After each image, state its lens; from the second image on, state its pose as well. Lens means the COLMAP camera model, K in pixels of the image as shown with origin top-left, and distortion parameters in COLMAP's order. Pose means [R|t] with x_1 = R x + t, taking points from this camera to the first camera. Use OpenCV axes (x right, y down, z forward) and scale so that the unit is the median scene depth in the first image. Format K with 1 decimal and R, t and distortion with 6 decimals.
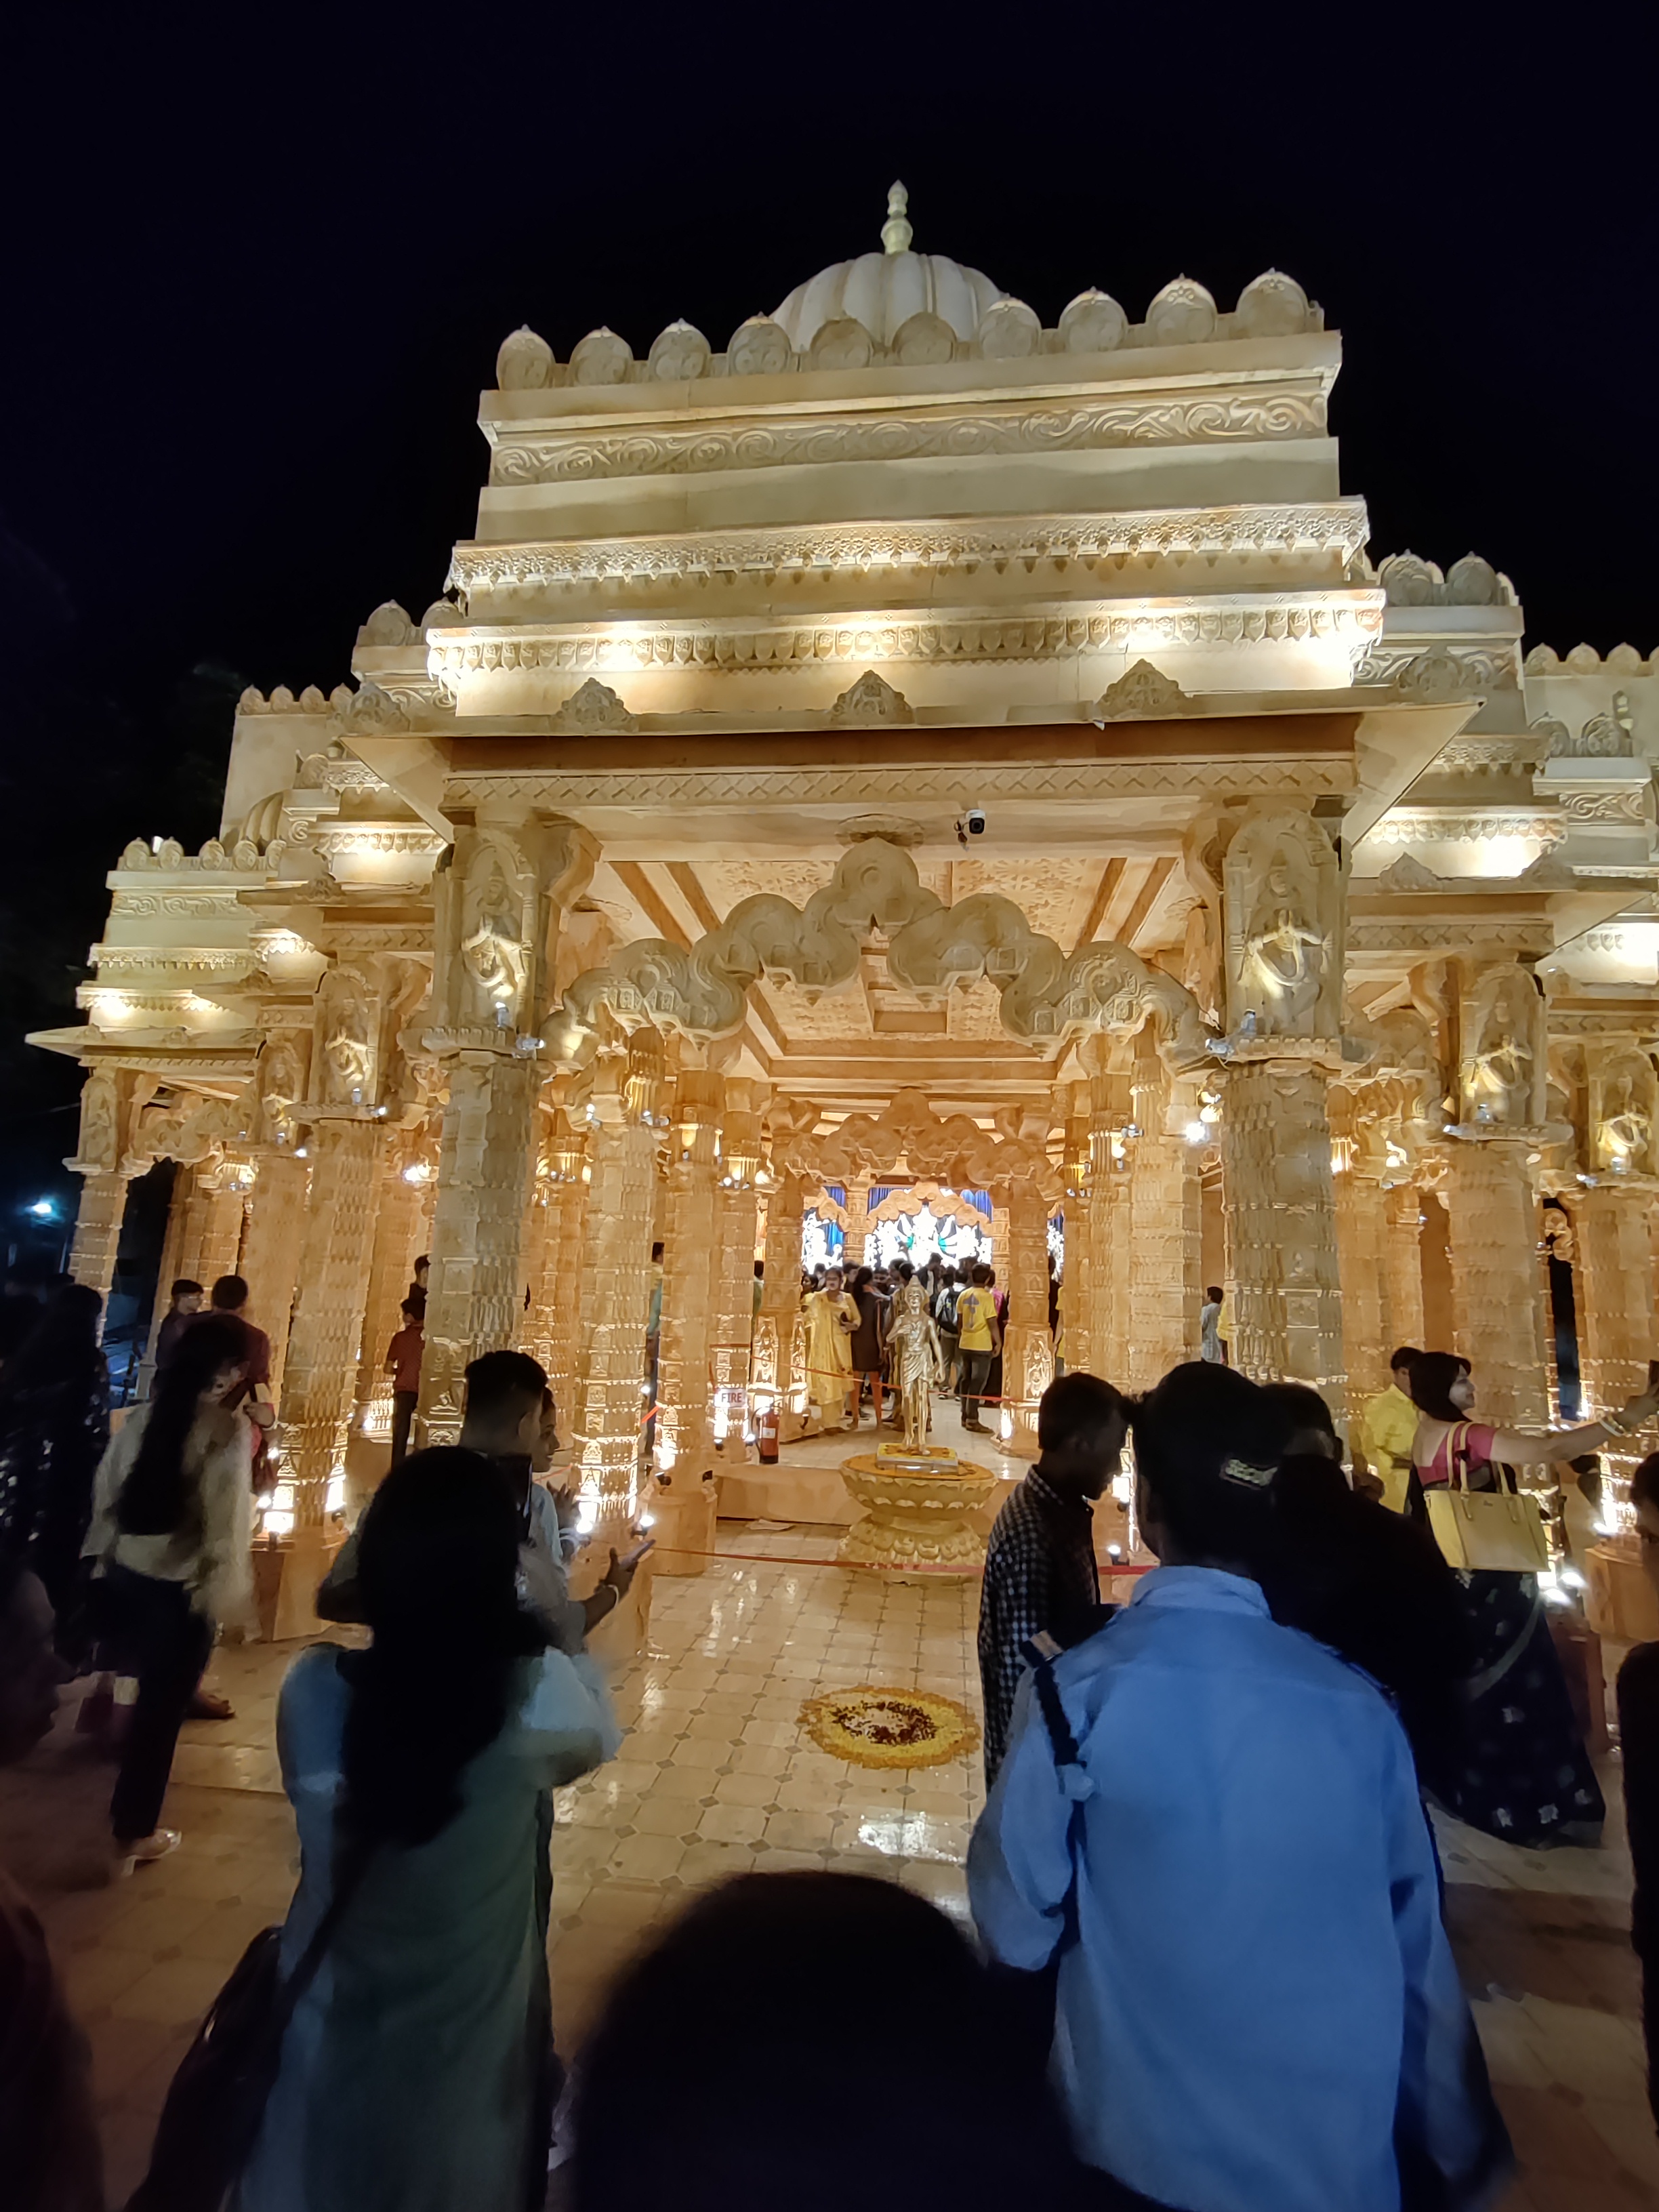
lens RADIAL K [[1001.4, 0, 845.8], [0, 1001.4, 1118.2], [0, 0, 1]] dist [-0.002066, 0.005833]
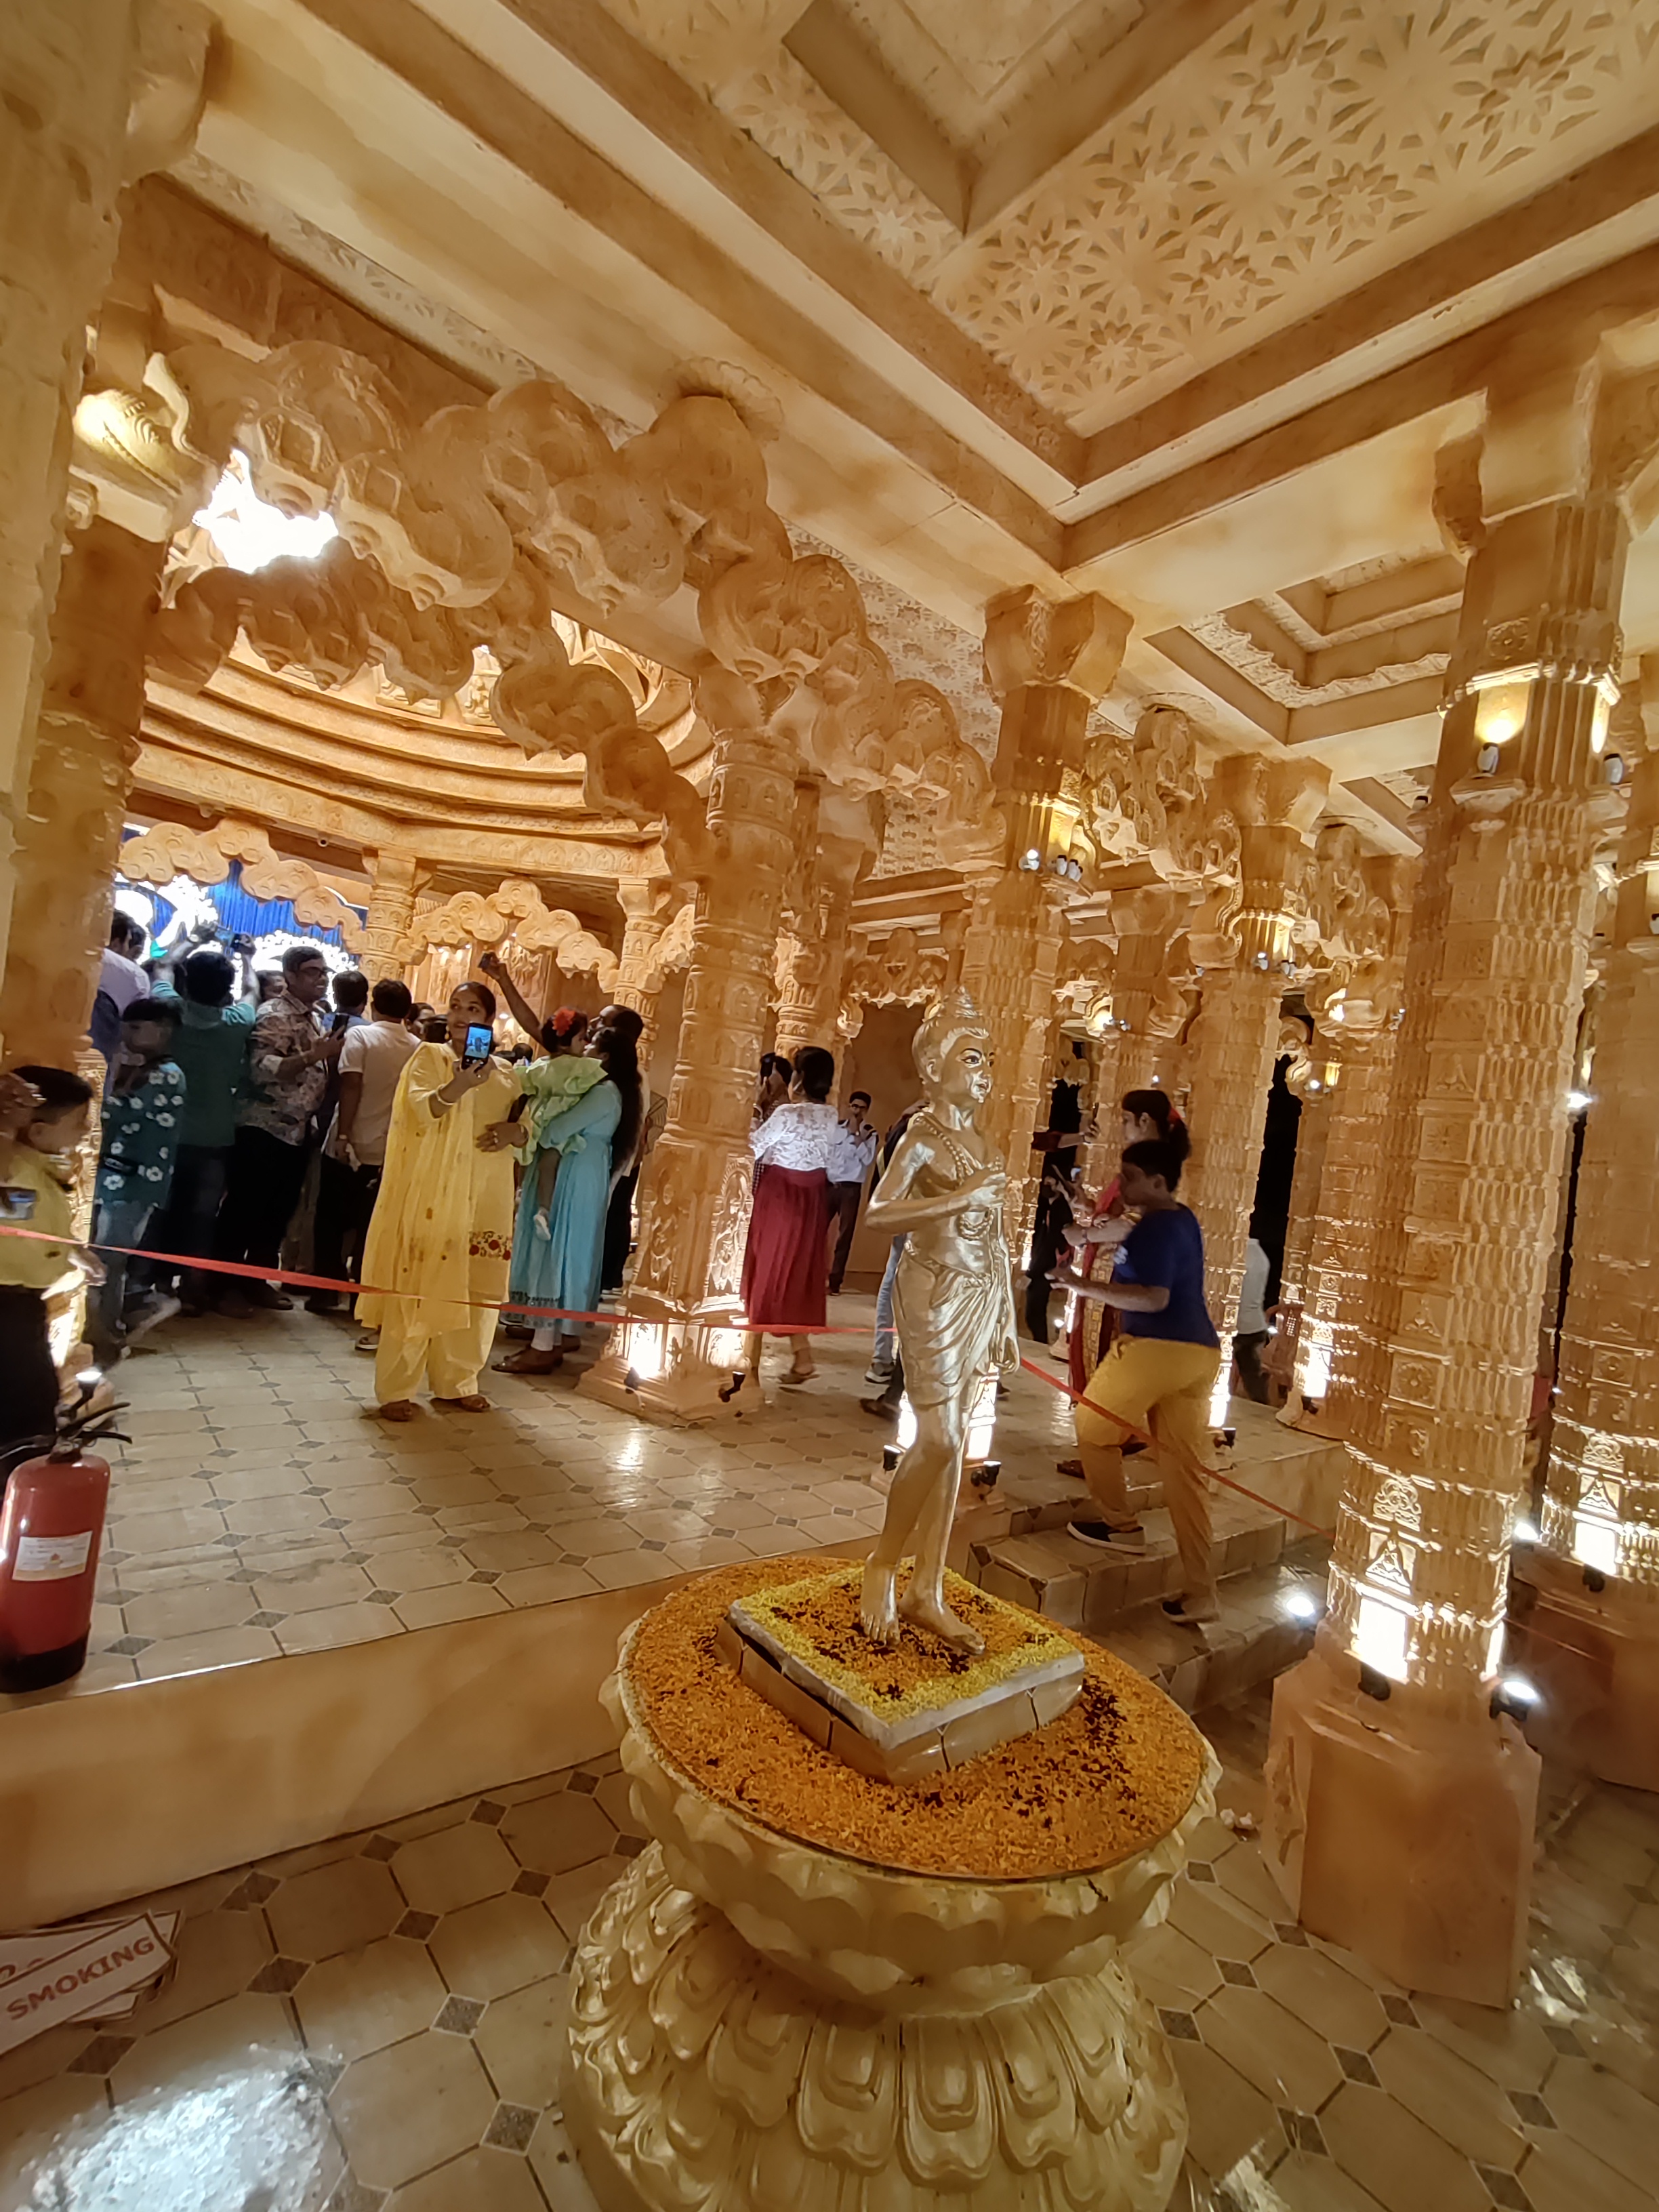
lens RADIAL K [[1001.4, 0, 846.4], [0, 1001.4, 1118.3], [0, 0, 1]] dist [-0.002066, 0.005833]
pose [[0.686190, 0.077774, 0.723253, -0.189804], [-0.229063, 0.966788, 0.113363, 0.225552], [-0.690415, -0.243459, 0.681215, 1.116327]]
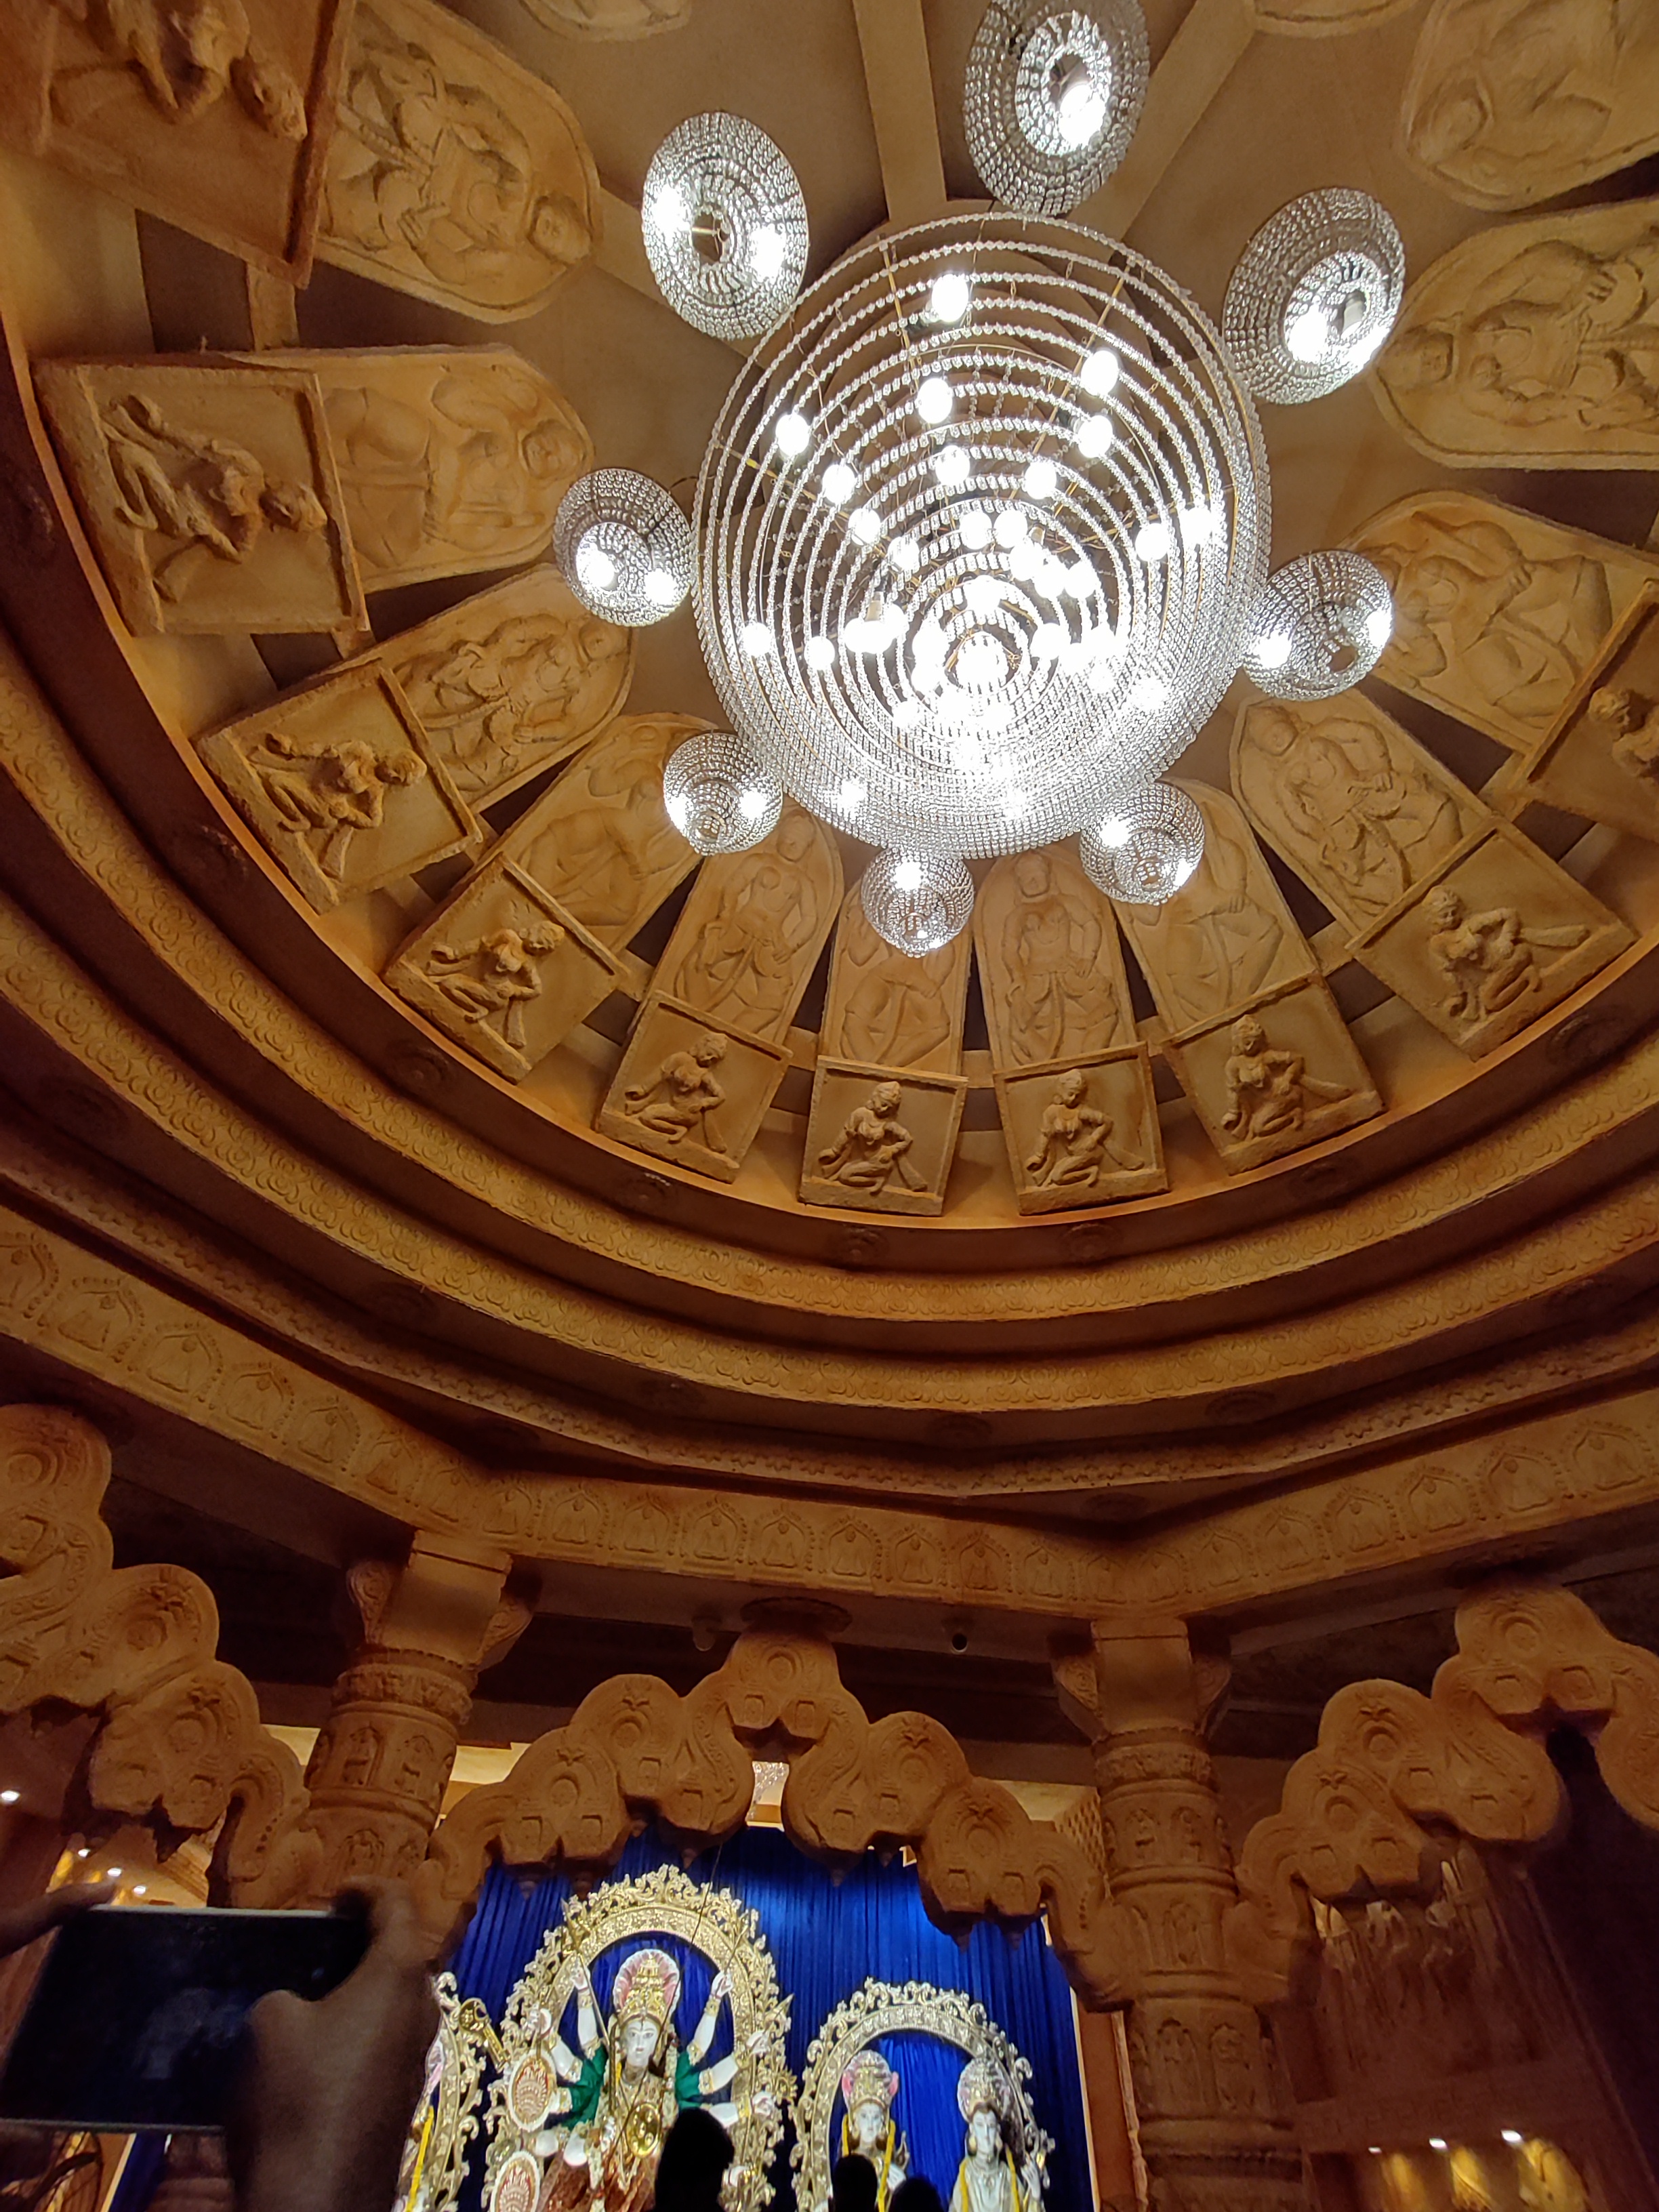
lens RADIAL K [[1001.4, 0, 839.7], [0, 1001.4, 1118.6], [0, 0, 1]] dist [-0.002066, 0.005833]
pose [[0.964643, 0.186077, 0.186650, 0.096039], [-0.033823, 0.789739, -0.612509, 0.294058], [-0.261379, 0.584540, 0.768111, 2.183916]]
